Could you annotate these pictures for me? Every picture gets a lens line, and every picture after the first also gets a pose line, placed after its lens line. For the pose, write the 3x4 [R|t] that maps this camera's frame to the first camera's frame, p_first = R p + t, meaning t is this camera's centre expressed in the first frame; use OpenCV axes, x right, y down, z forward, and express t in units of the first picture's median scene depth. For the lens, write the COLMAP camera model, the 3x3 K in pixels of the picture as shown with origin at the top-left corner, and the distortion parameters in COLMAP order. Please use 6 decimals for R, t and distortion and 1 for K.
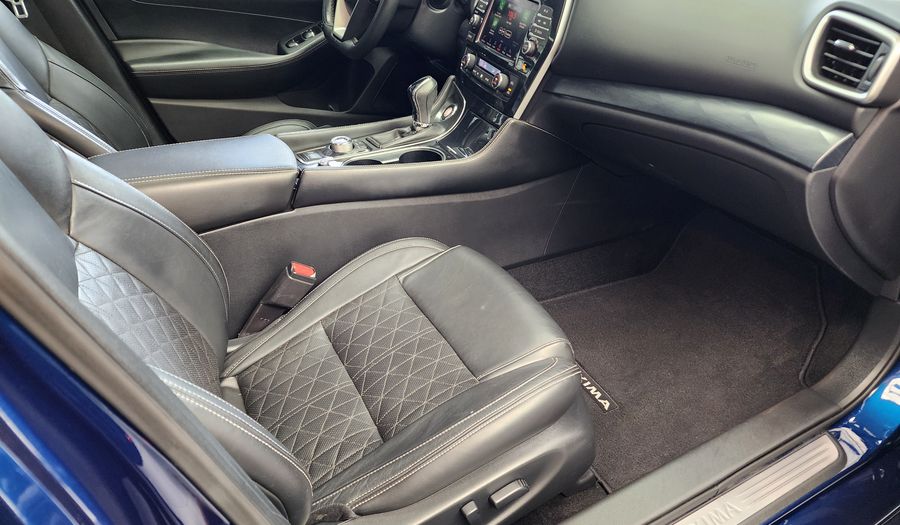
lens RADIAL K [[575.8, 0, 452.5], [0, 575.8, 264.4], [0, 0, 1]] dist [0.077322, -0.076282]
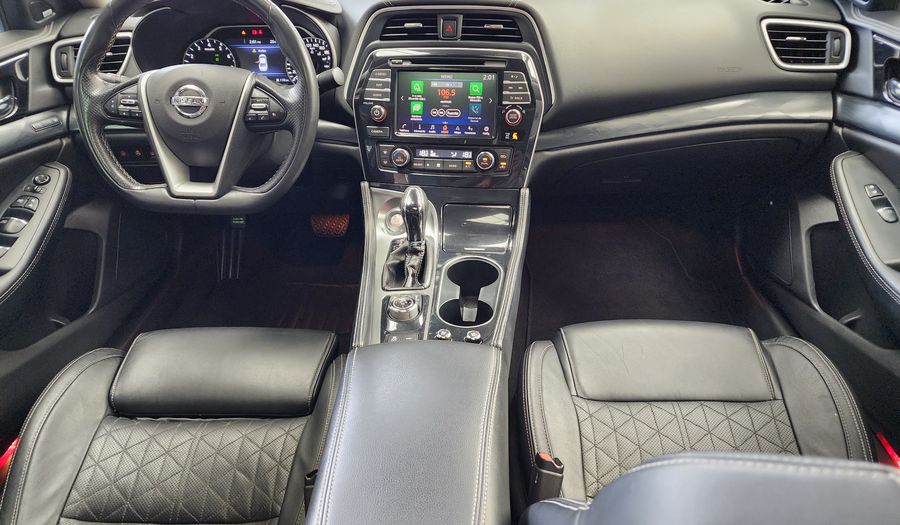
lens RADIAL K [[575.8, 0, 452.5], [0, 575.8, 264.4], [0, 0, 1]] dist [0.077322, -0.076282]
pose [[0.505964, -0.453883, 0.733478, -1.057037], [0.503755, 0.845756, 0.175864, -0.562780], [-0.700165, 0.280513, 0.656568, 0.759282]]
